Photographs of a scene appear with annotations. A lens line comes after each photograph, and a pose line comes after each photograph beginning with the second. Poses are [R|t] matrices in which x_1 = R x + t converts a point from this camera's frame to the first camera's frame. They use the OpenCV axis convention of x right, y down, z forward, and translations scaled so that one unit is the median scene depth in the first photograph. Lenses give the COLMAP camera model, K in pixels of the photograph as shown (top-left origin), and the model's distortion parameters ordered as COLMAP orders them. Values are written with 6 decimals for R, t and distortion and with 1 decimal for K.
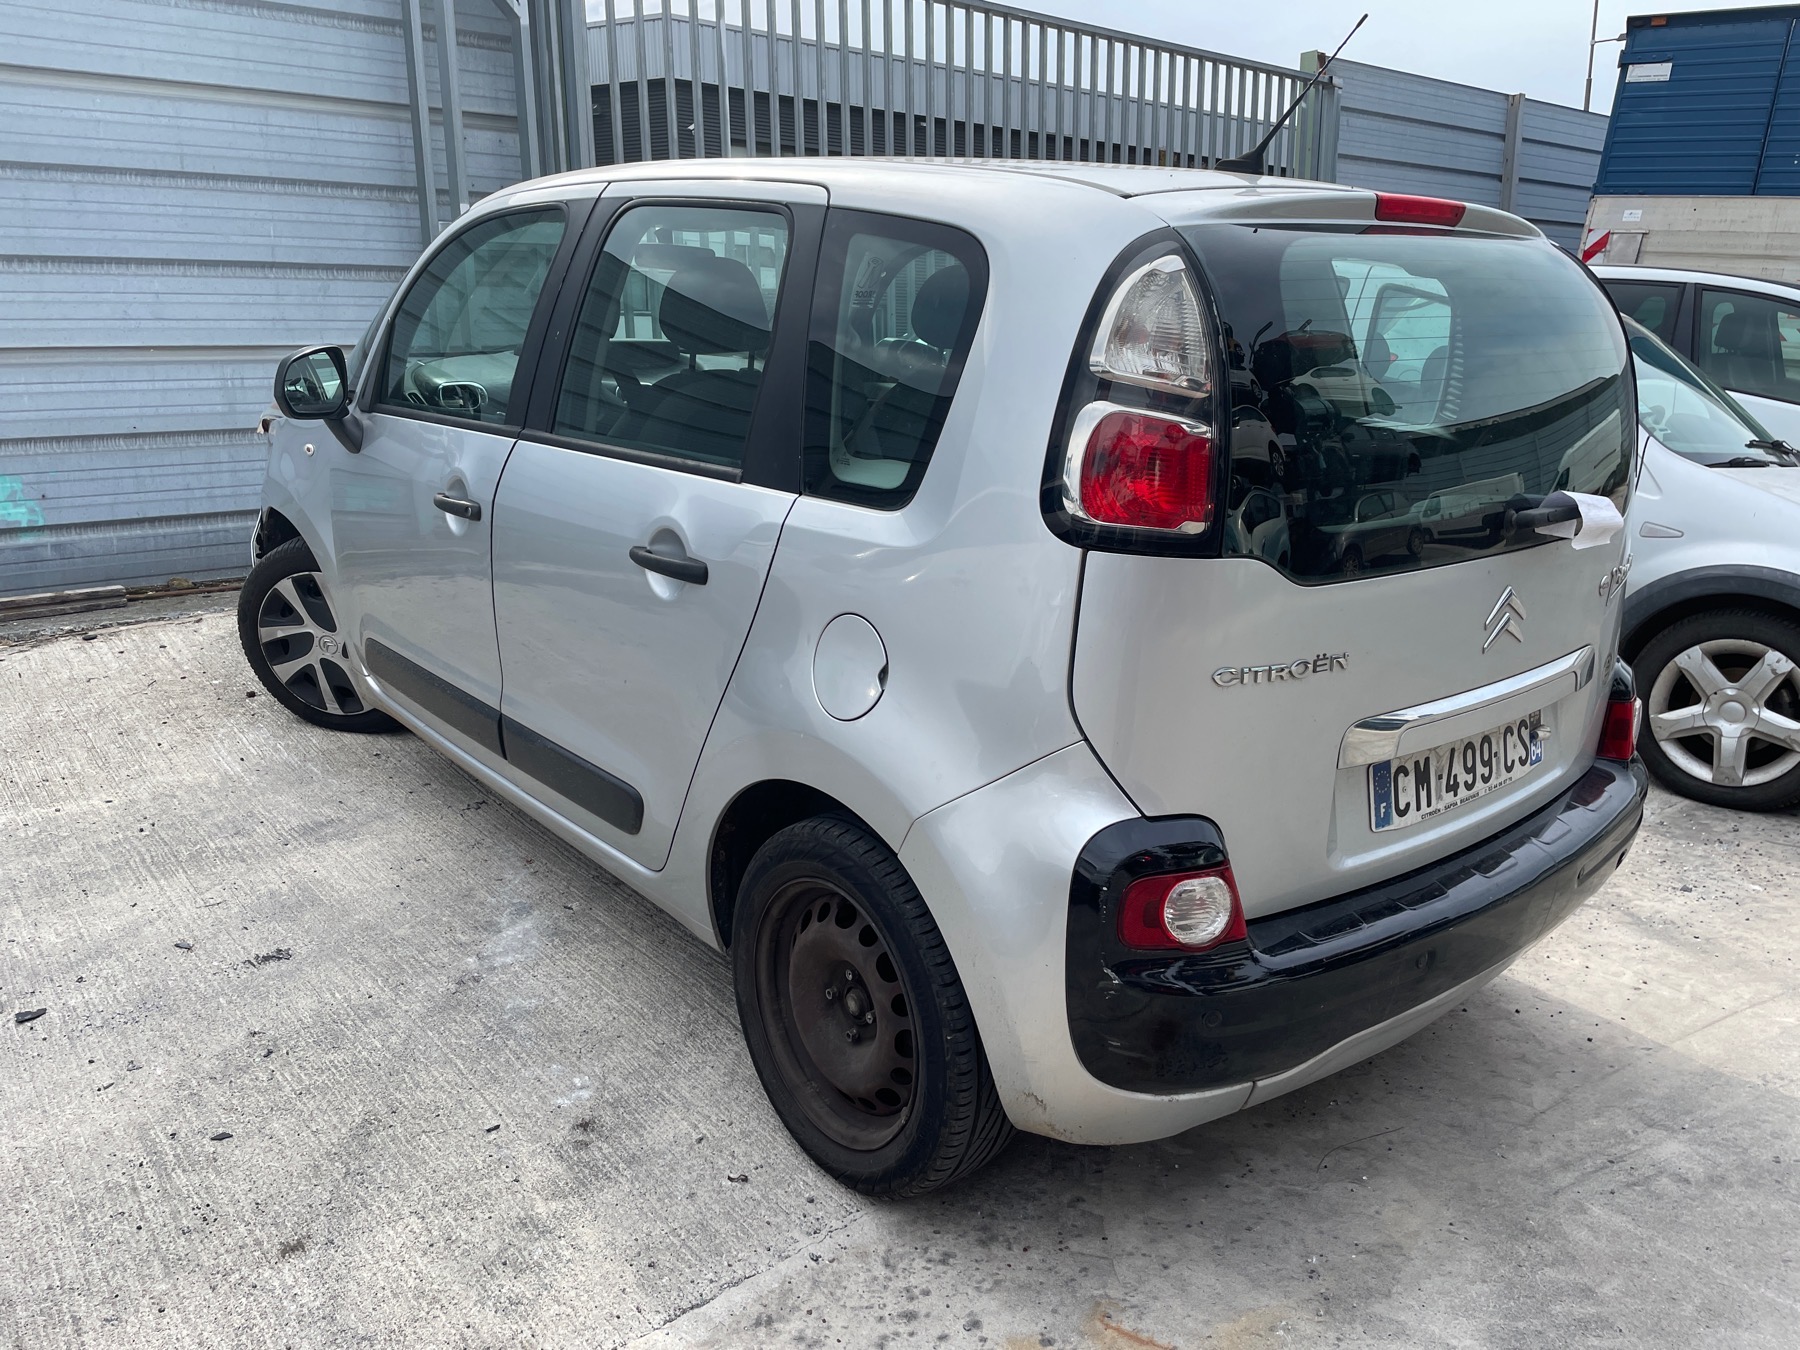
lens RADIAL K [[1359.7, 0, 903.1], [0, 1359.7, 673.3], [0, 0, 1]] dist [-0.007186, -0.007801]
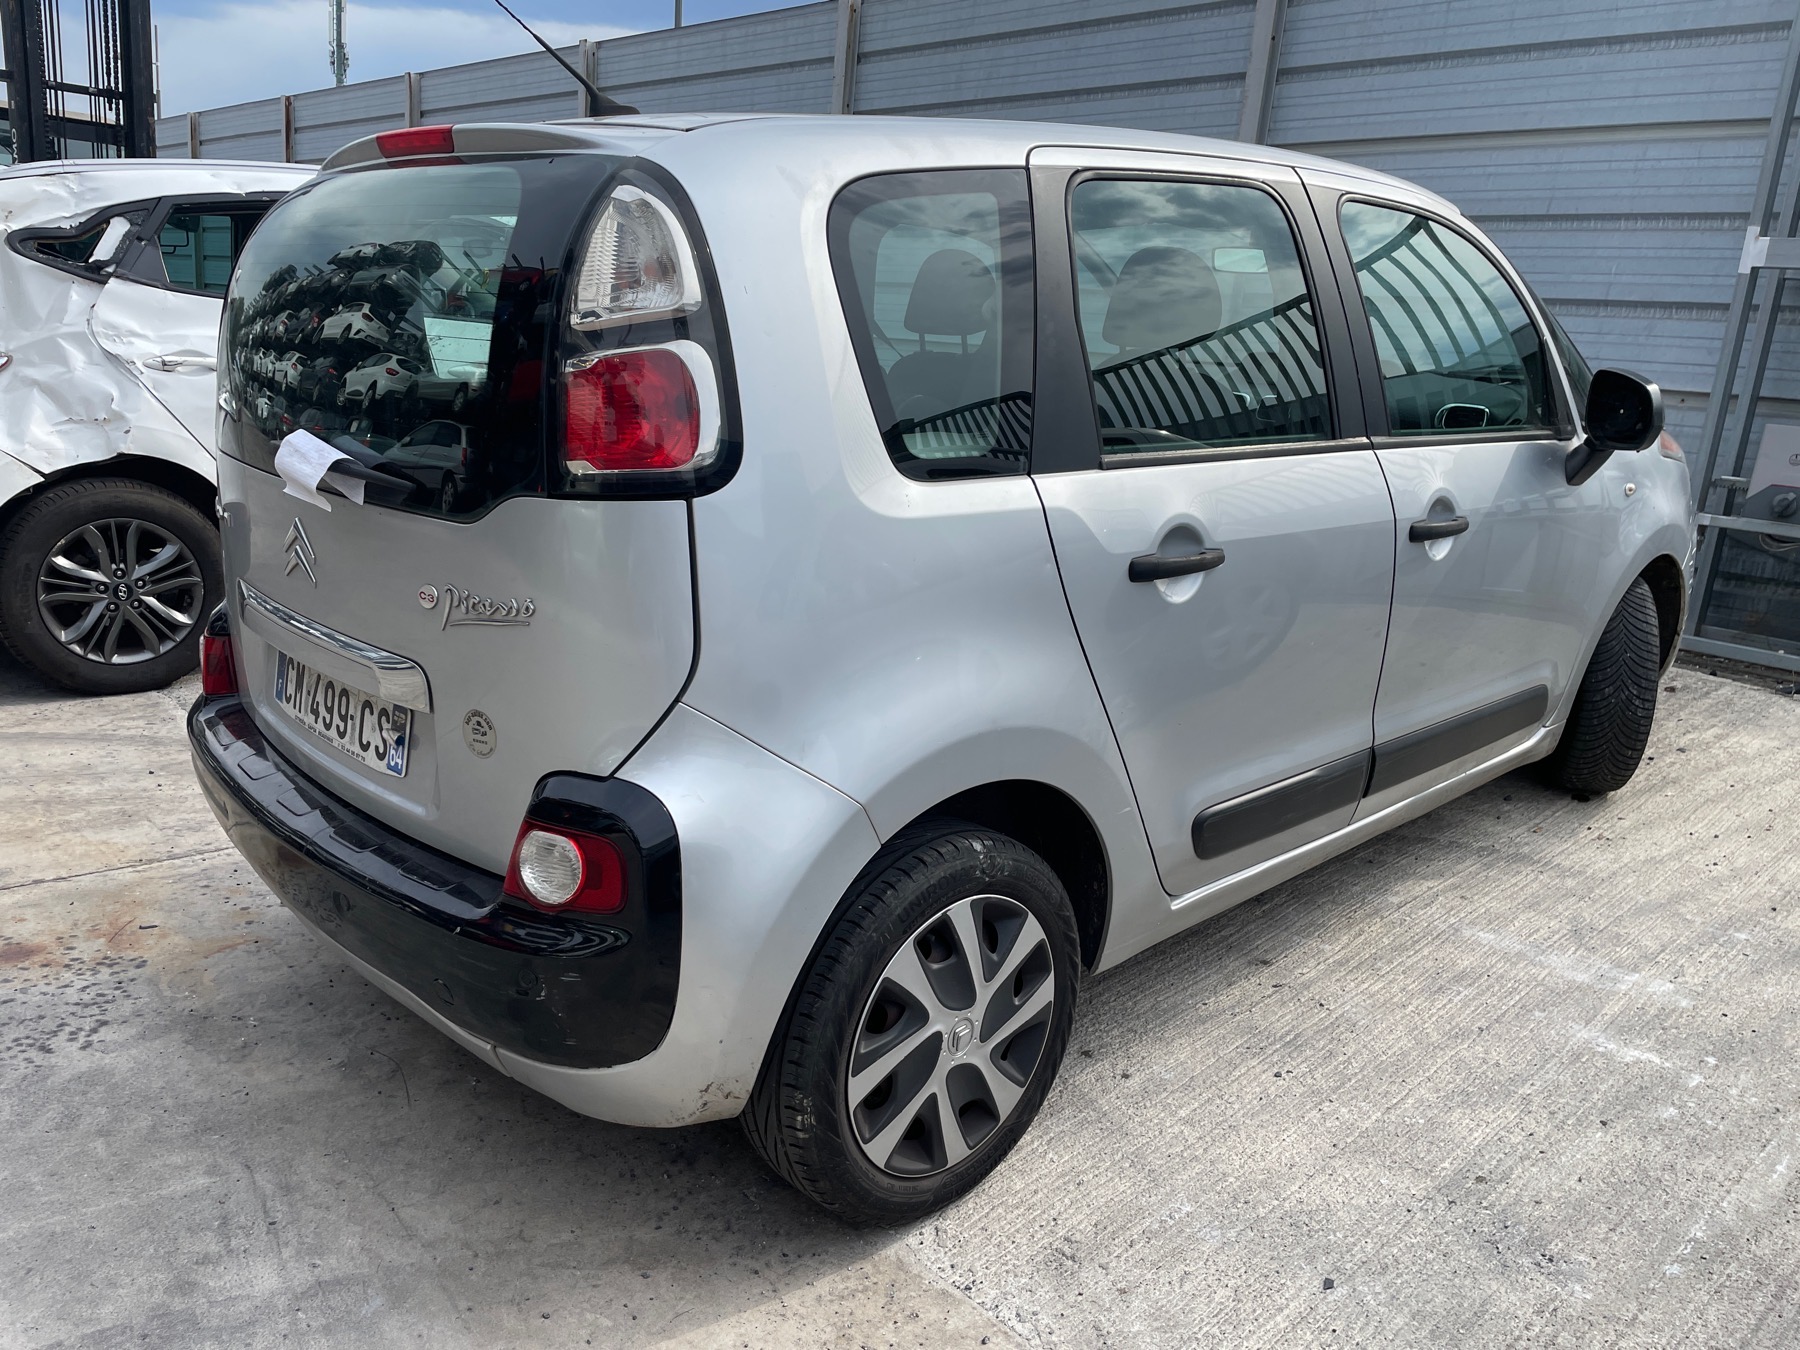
lens RADIAL K [[1359.7, 0, 900.9], [0, 1359.7, 673.4], [0, 0, 1]] dist [-0.007186, -0.007801]
pose [[0.064271, 0.241796, -0.968196, 0.520619], [-0.304640, 0.928644, 0.211696, -0.106803], [0.950297, 0.281346, 0.133345, 0.468862]]
